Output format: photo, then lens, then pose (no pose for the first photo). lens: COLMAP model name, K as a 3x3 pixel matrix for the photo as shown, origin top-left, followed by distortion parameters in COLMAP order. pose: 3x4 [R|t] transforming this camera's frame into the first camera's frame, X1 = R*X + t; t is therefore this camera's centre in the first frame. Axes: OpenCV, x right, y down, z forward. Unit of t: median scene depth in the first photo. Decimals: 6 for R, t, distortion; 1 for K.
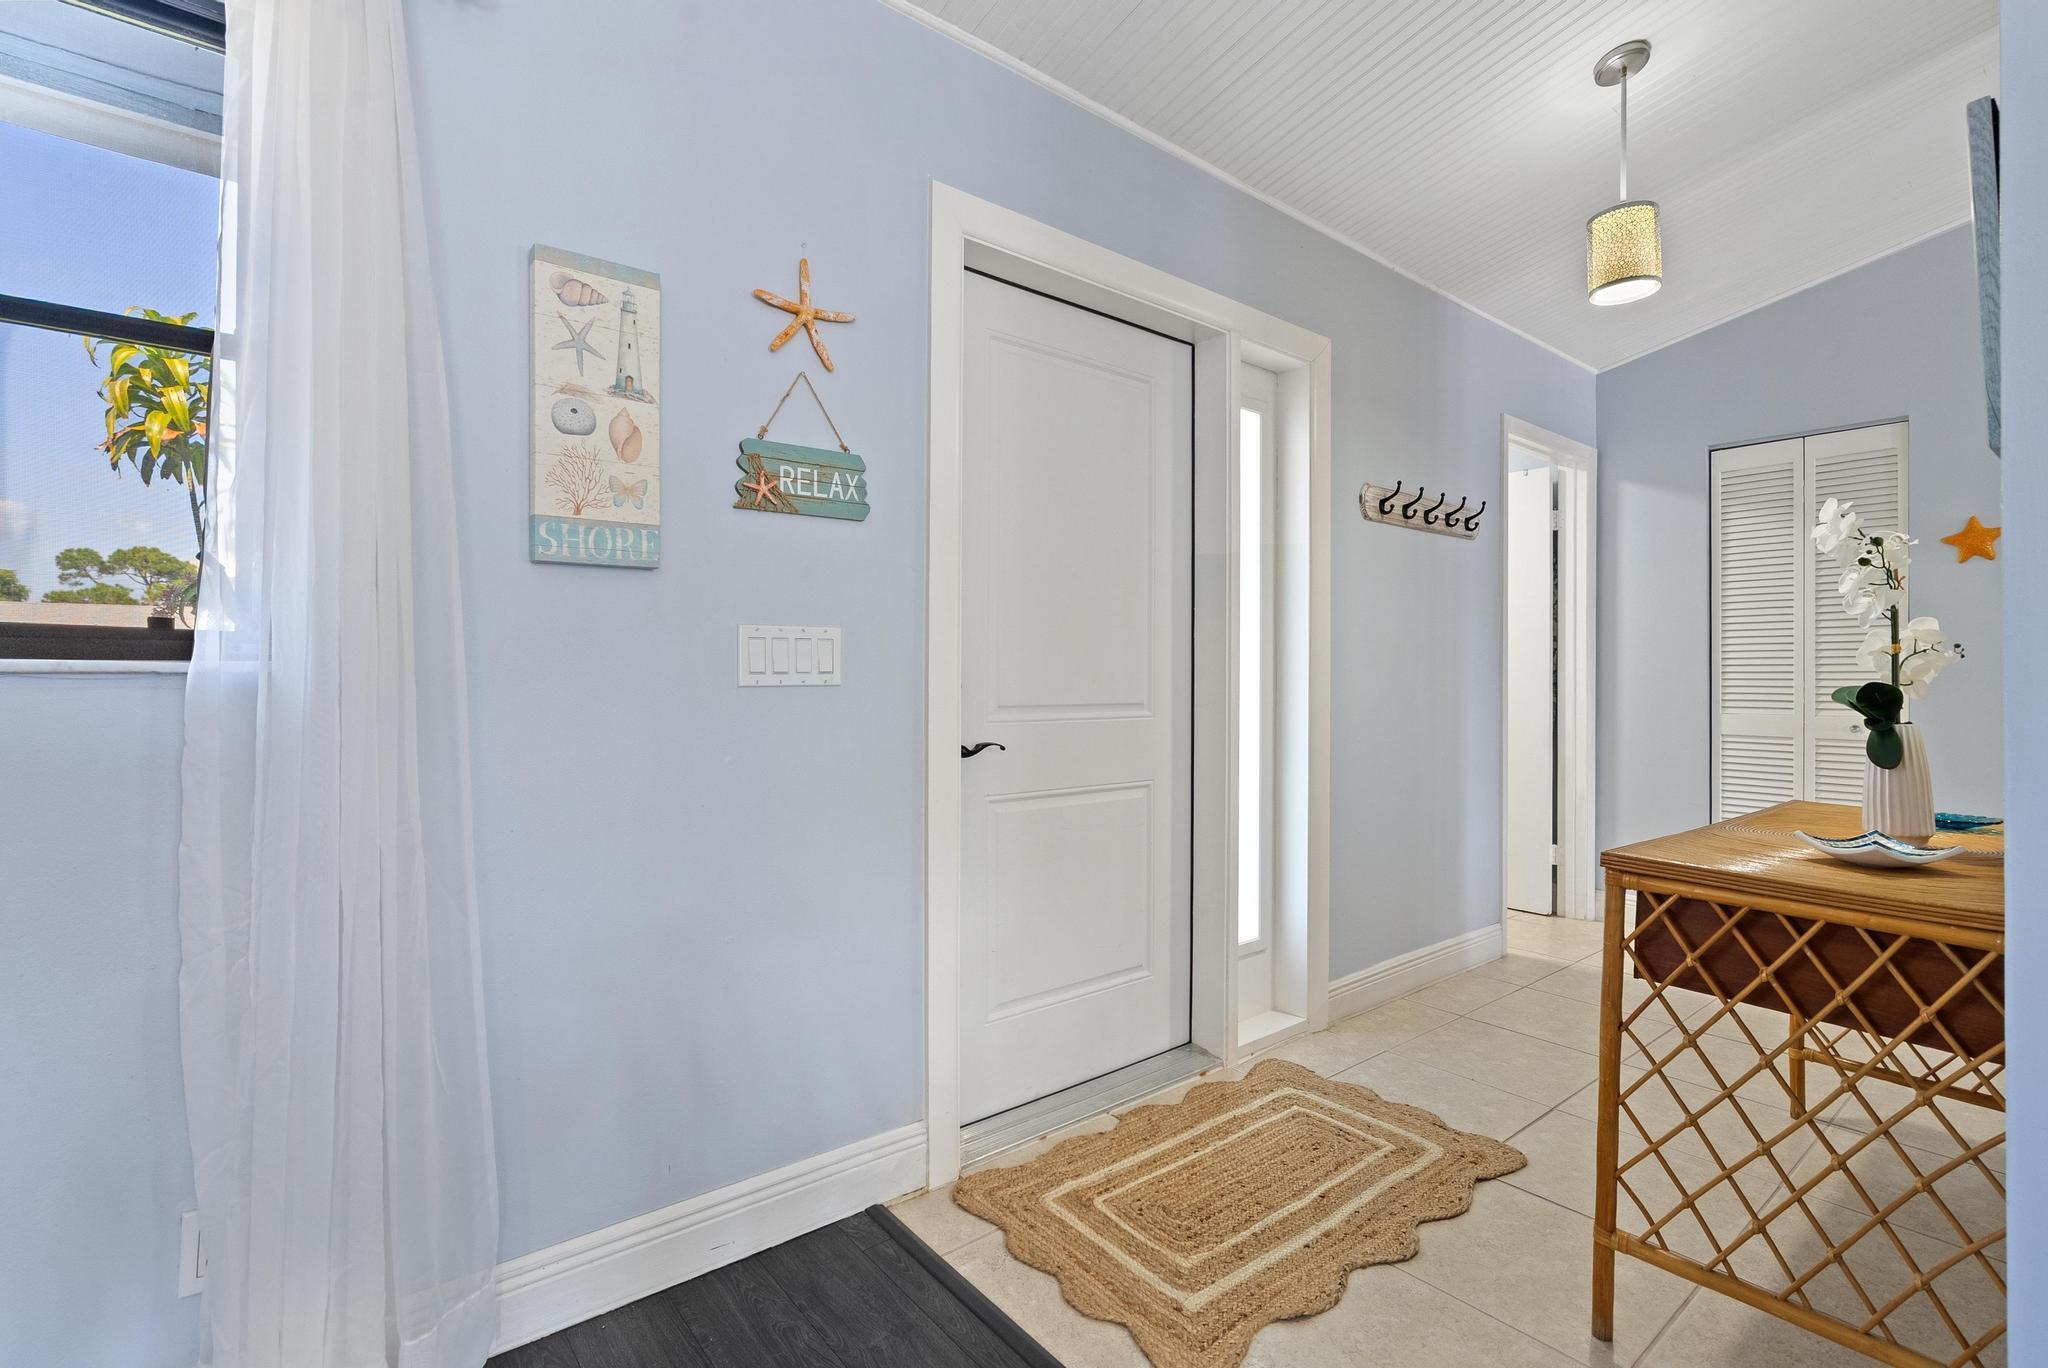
lens RADIAL K [[931.6, 0, 1027.7], [0, 931.6, 669.4], [0, 0, 1]] dist [-0.004230, 0.001370]
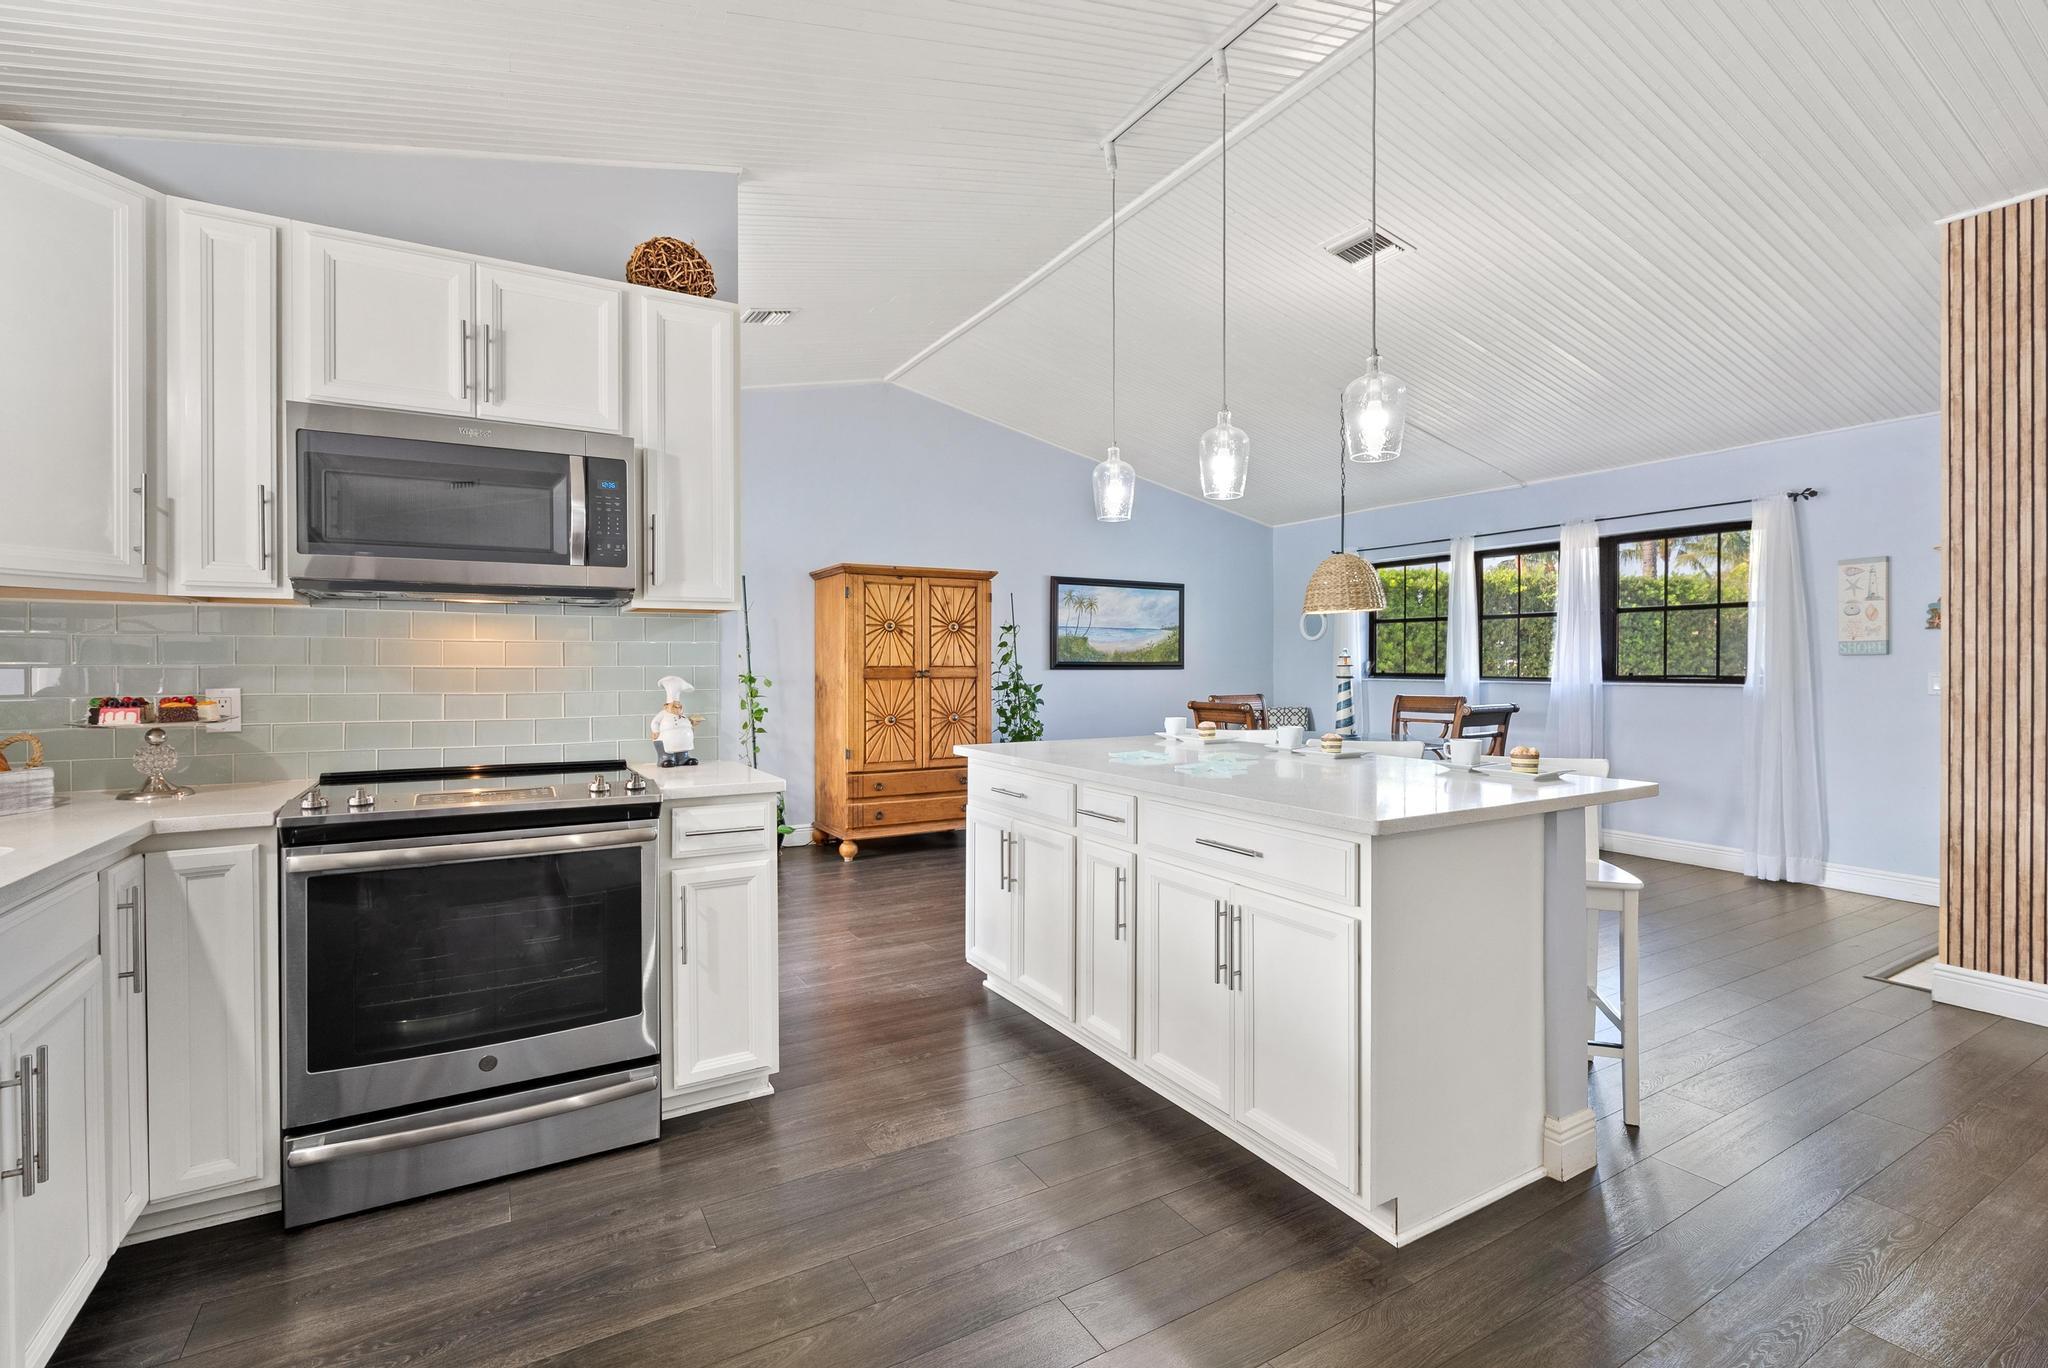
lens RADIAL K [[931.6, 0, 1027.7], [0, 931.6, 669.4], [0, 0, 1]] dist [-0.004230, 0.001370]
pose [[-0.146205, 0.002725, -0.989251, 2.879995], [0.006002, 0.999980, 0.001868, -0.080378], [0.989236, -0.005665, -0.146219, -1.256746]]
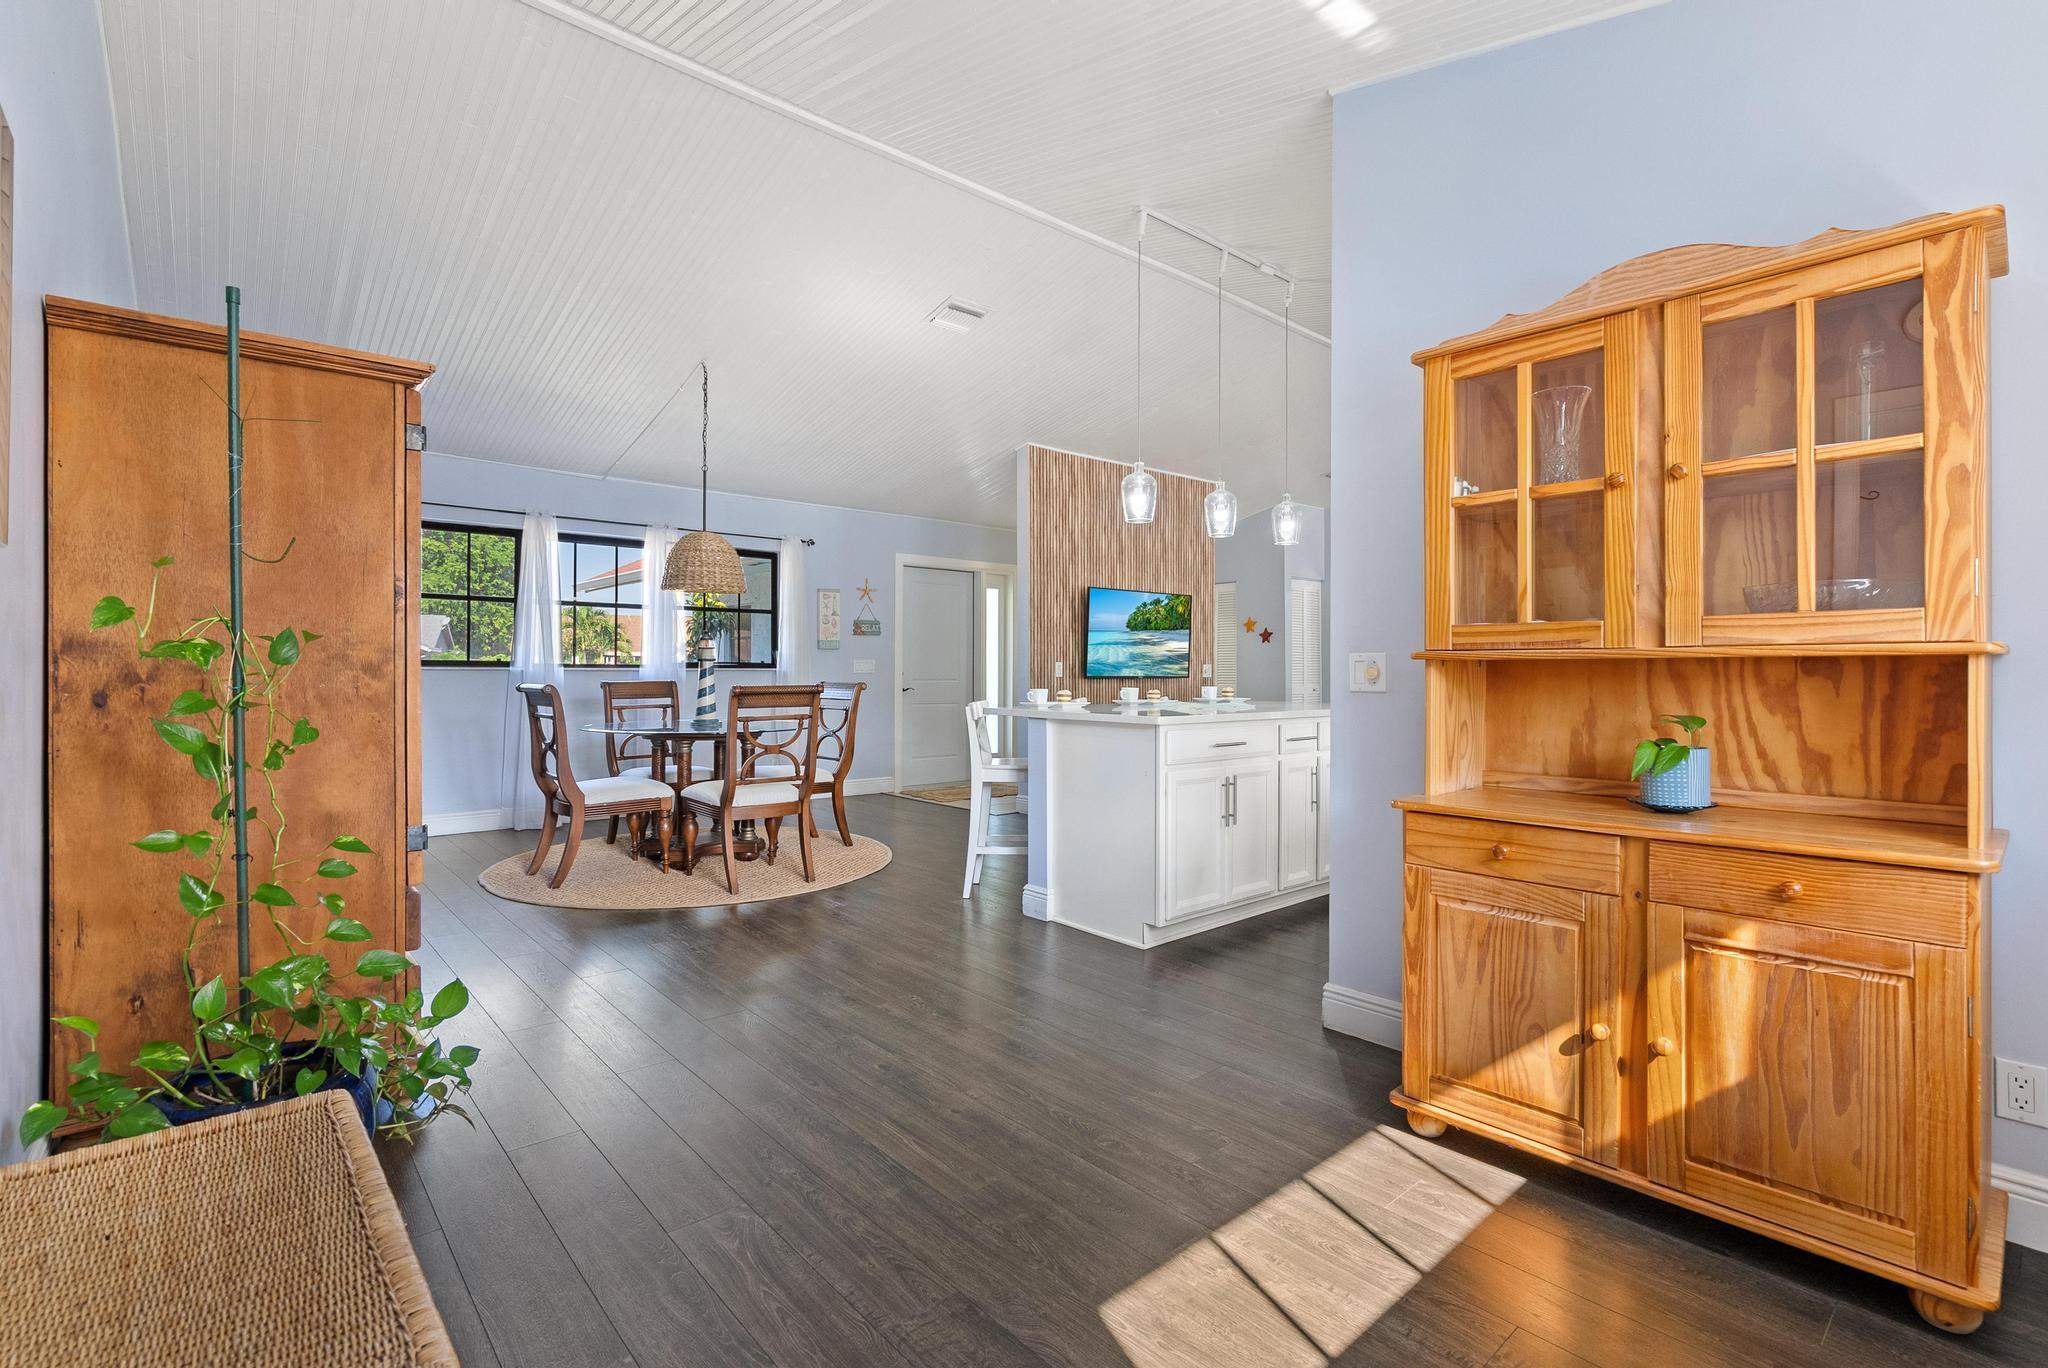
lens RADIAL K [[942.1, 0, 1026.4], [0, 942.1, 661.5], [0, 0, 1]] dist [-0.000494, 0.000280]
pose [[0.999241, -0.000443, 0.038943, 0.385254], [0.000642, 0.999987, -0.005088, -0.016504], [-0.038940, 0.005110, 0.999228, -3.910033]]
